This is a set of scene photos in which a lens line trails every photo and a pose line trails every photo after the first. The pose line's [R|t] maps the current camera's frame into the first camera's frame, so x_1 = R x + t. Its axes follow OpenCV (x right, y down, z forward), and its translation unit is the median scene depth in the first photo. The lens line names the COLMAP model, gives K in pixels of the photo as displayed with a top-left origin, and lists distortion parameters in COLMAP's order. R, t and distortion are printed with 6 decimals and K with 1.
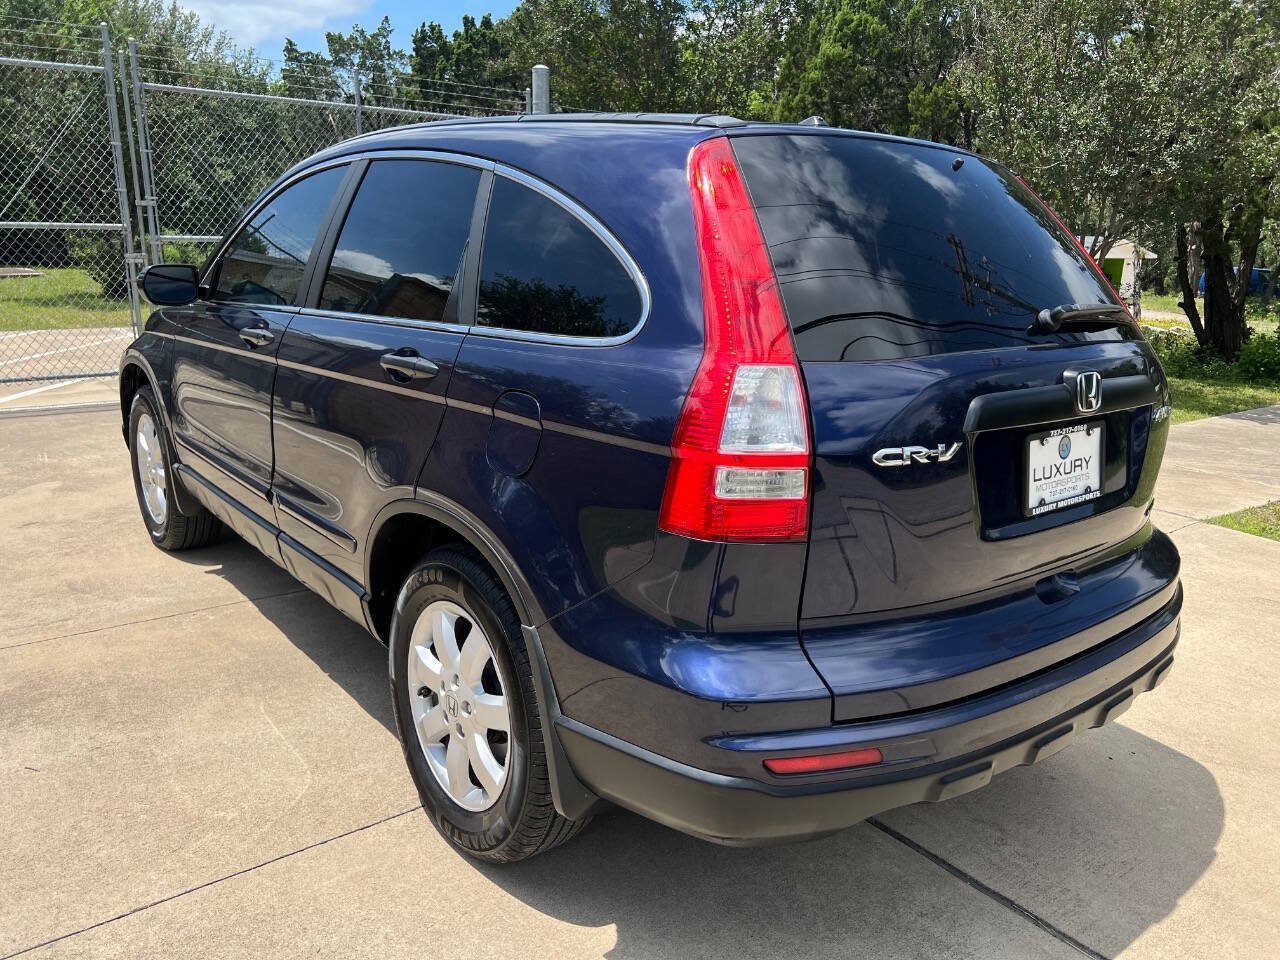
lens RADIAL K [[963.8, 0, 645.5], [0, 963.8, 481.9], [0, 0, 1]] dist [0.047619, -0.050788]
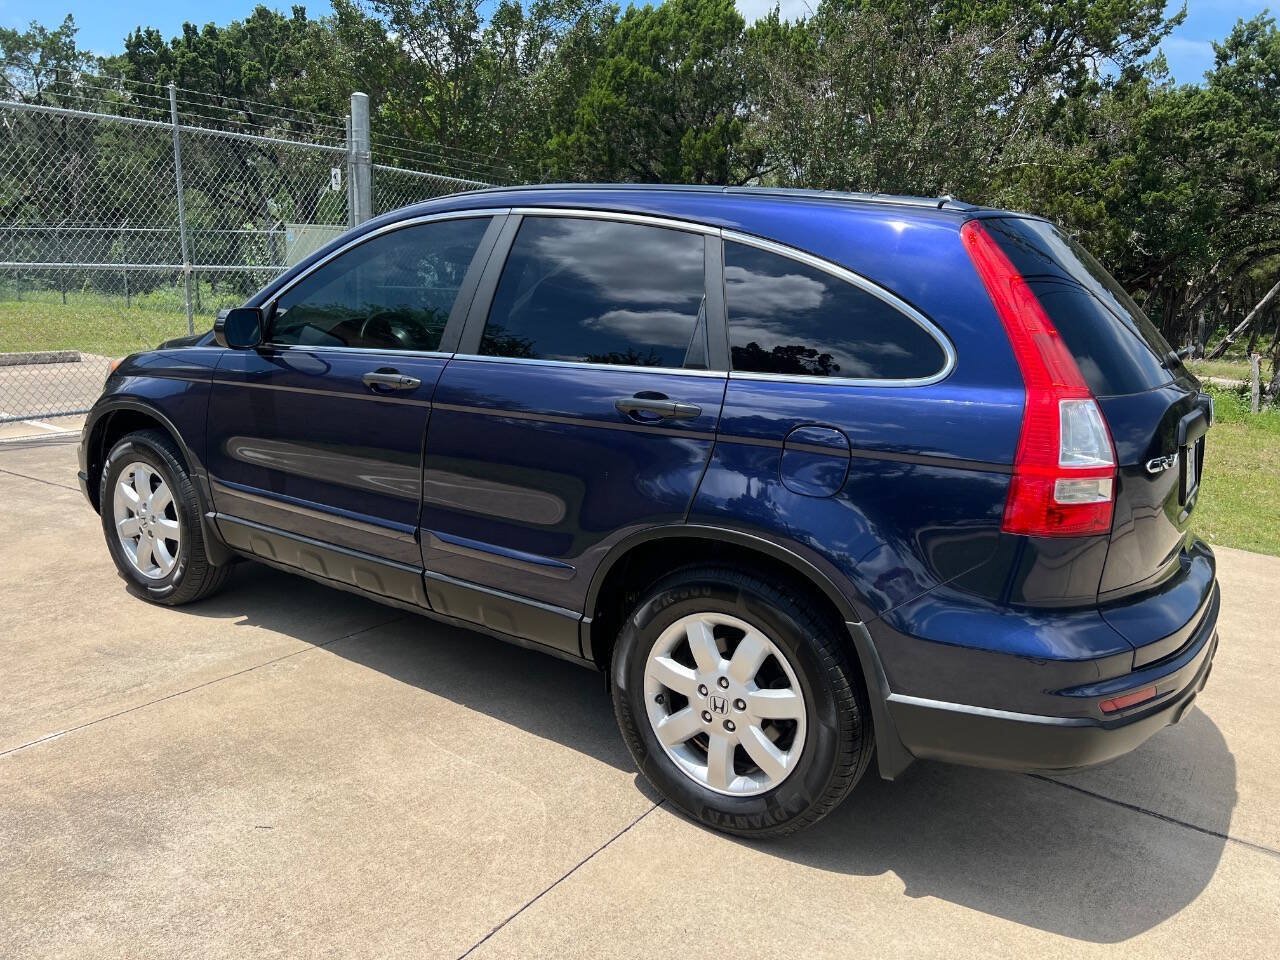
lens RADIAL K [[963.8, 0, 647.6], [0, 963.8, 482.6], [0, 0, 1]] dist [0.047619, -0.050788]
pose [[0.957581, -0.050873, 0.283638, -0.425631], [0.057325, 0.998250, -0.014487, -0.012465], [-0.282405, 0.030132, 0.958822, -0.047985]]
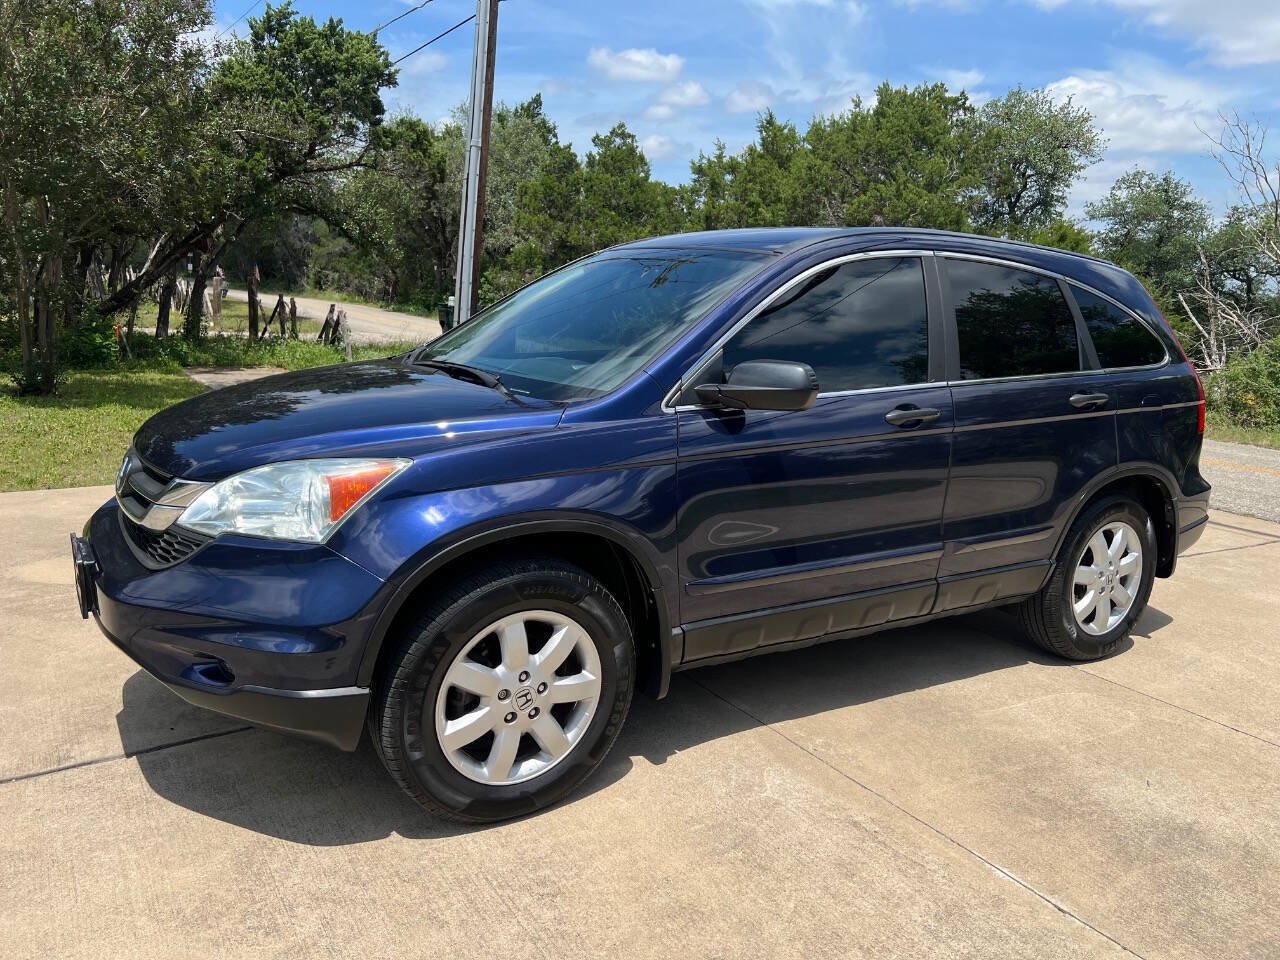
lens RADIAL K [[963.8, 0, 638.5], [0, 963.8, 485.6], [0, 0, 1]] dist [0.047619, -0.050788]
pose [[0.115536, -0.234051, 0.965335, -1.452363], [0.194899, 0.958293, 0.209017, -0.350649], [-0.973995, 0.163994, 0.156334, 1.117569]]
